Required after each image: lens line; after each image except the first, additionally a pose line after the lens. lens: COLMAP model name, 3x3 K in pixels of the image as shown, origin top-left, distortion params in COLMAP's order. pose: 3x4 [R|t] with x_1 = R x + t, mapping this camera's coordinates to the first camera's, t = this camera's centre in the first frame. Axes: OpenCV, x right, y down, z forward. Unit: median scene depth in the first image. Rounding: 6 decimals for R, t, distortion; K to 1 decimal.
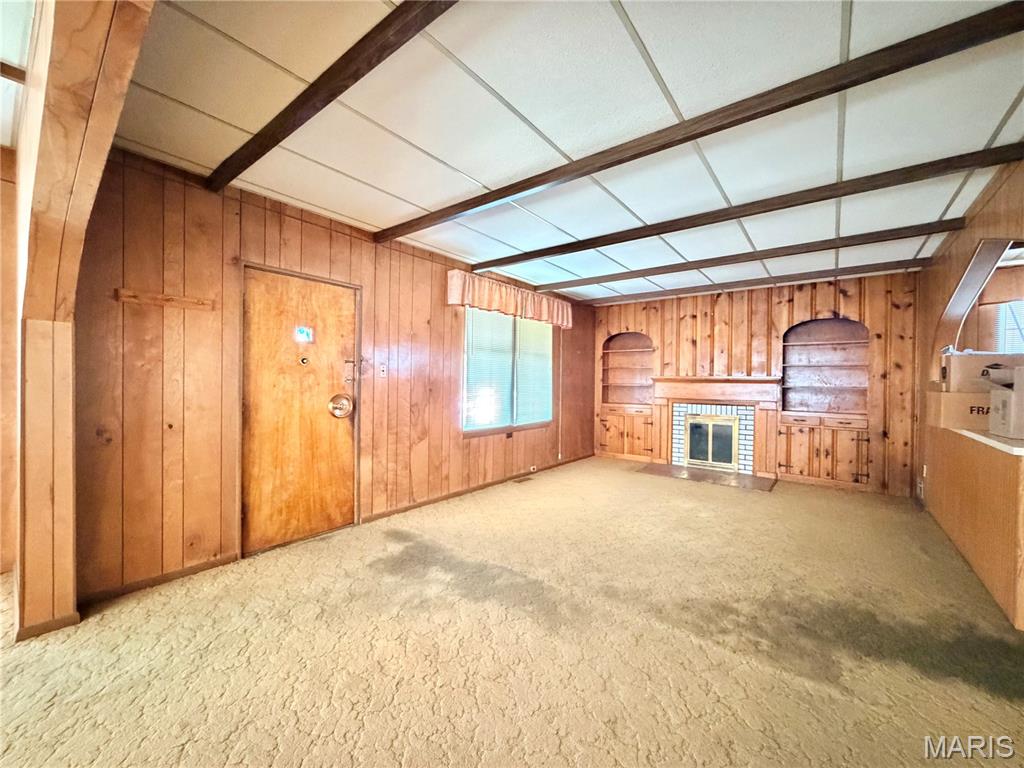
lens RADIAL K [[408.2, 0, 509.3], [0, 408.2, 383.3], [0, 0, 1]] dist [-0.001624, 0.000220]
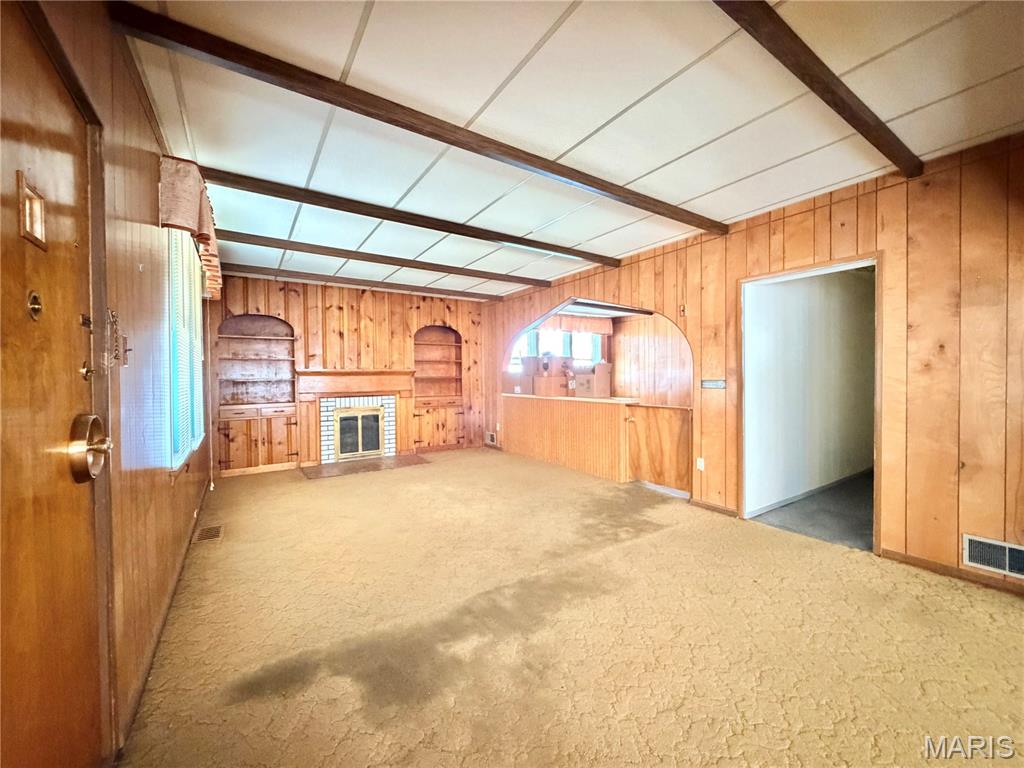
lens RADIAL K [[408.2, 0, 509.3], [0, 408.2, 383.3], [0, 0, 1]] dist [-0.001624, 0.000220]
pose [[0.314688, -0.031134, 0.948685, -0.382000], [0.021072, 0.999445, 0.025810, -0.000195], [-0.948961, 0.011869, 0.315169, 0.333322]]
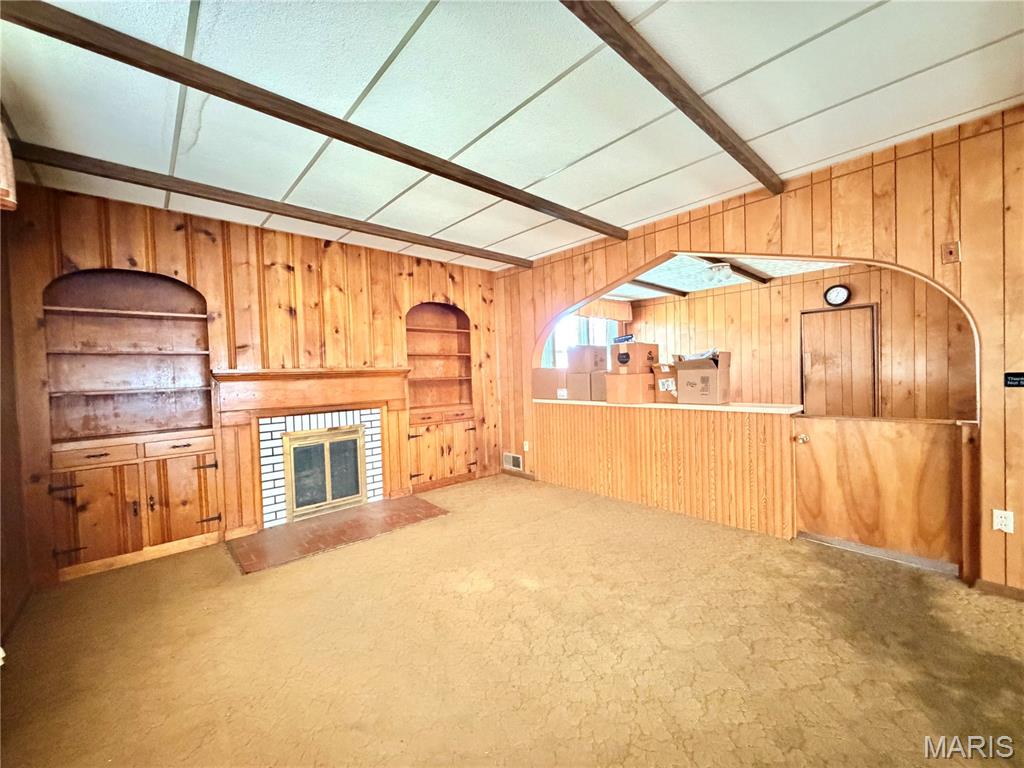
lens RADIAL K [[408.2, 0, 509.3], [0, 408.2, 383.3], [0, 0, 1]] dist [-0.001624, 0.000220]
pose [[0.165727, -0.040419, 0.985343, -0.091609], [0.041503, 0.998560, 0.033981, -0.003720], [-0.985298, 0.035263, 0.167166, 0.639348]]
